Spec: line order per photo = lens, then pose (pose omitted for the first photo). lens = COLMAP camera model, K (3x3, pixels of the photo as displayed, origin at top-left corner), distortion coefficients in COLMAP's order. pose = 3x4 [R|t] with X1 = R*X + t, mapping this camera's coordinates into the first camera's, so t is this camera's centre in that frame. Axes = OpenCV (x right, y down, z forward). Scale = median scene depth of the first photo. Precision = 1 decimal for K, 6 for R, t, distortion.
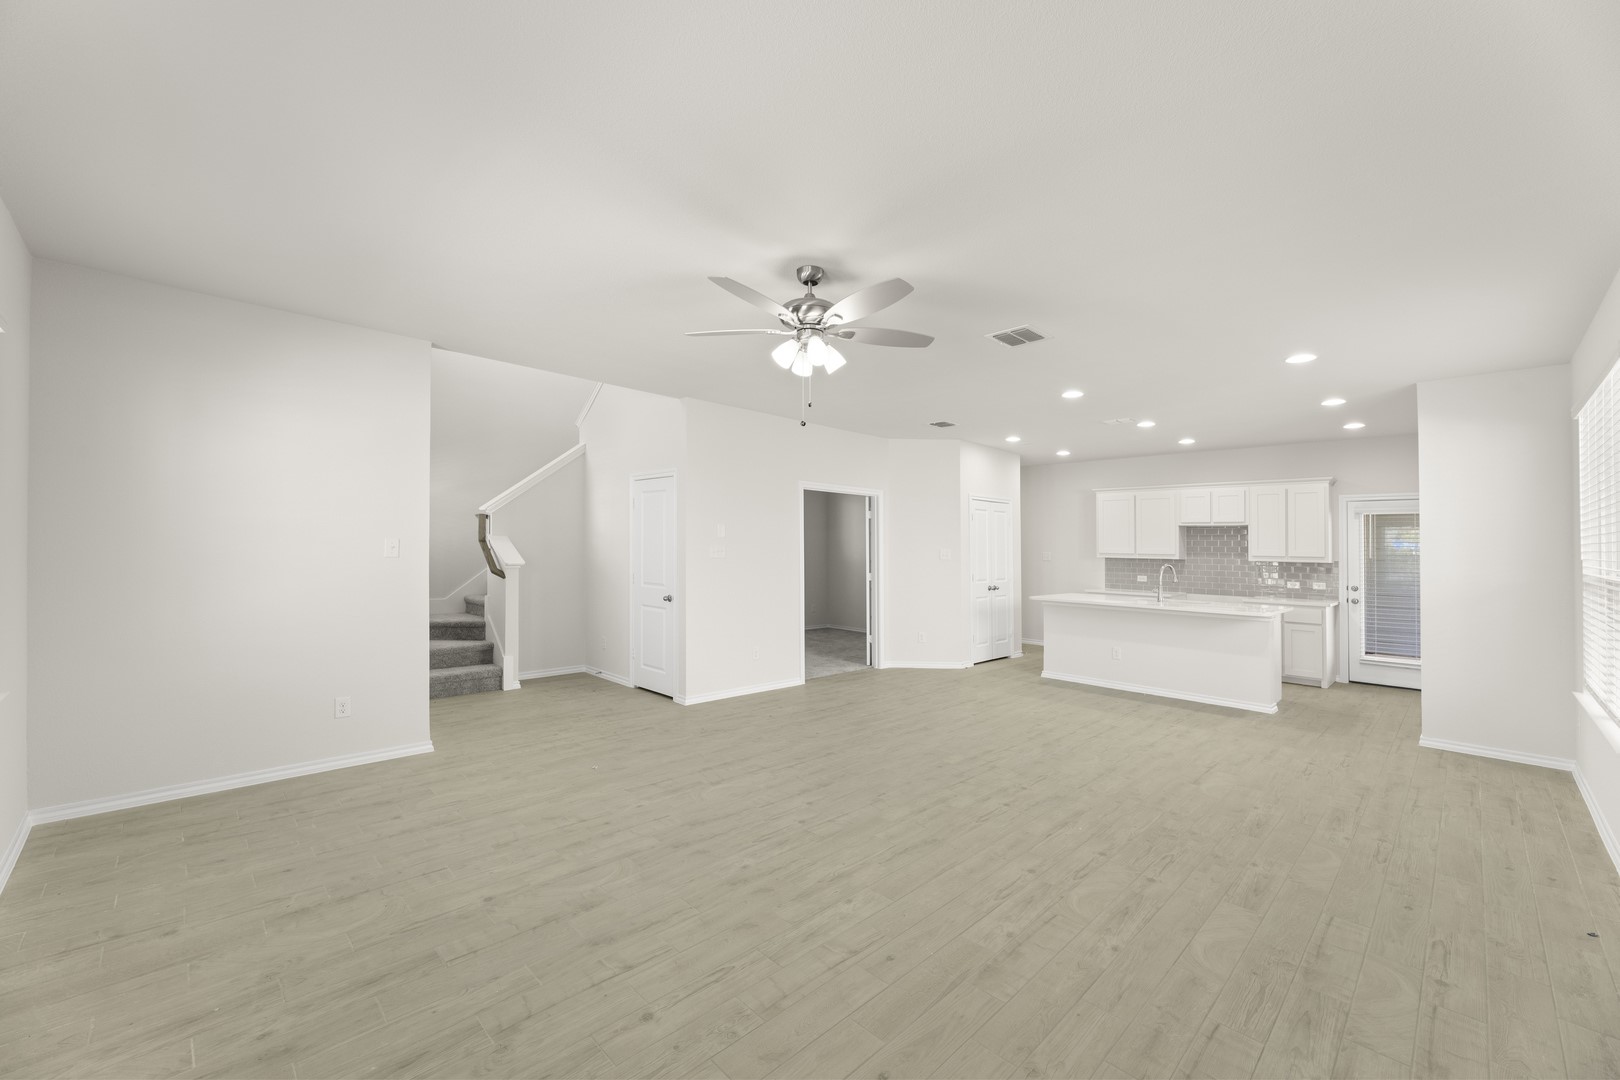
lens RADIAL K [[613.5, 0, 843.8], [0, 613.5, 515.8], [0, 0, 1]] dist [0.004147, 0.000242]
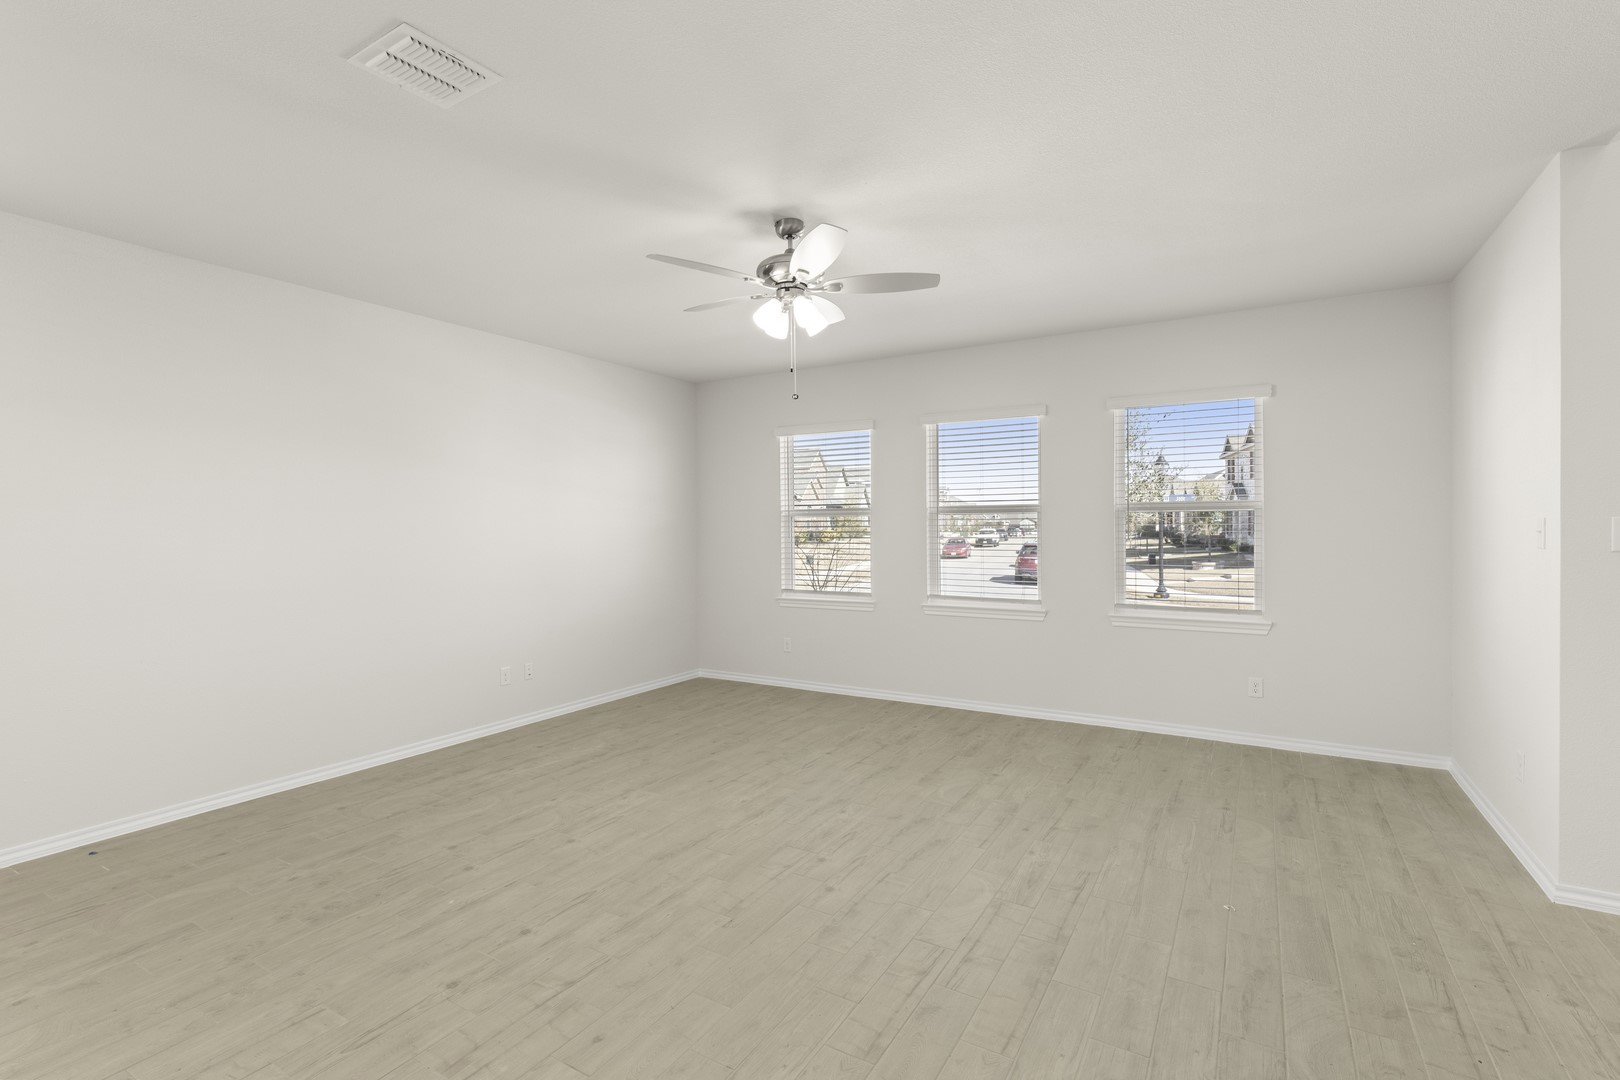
lens RADIAL K [[741.6, 0, 815.0], [0, 741.6, 532.4], [0, 0, 1]] dist [-0.002494, 0.000254]
pose [[-0.975077, -0.011434, -0.221572, 0.074047], [-0.000697, 0.998824, -0.048476, 0.050840], [0.221866, -0.047114, -0.973938, 0.897173]]
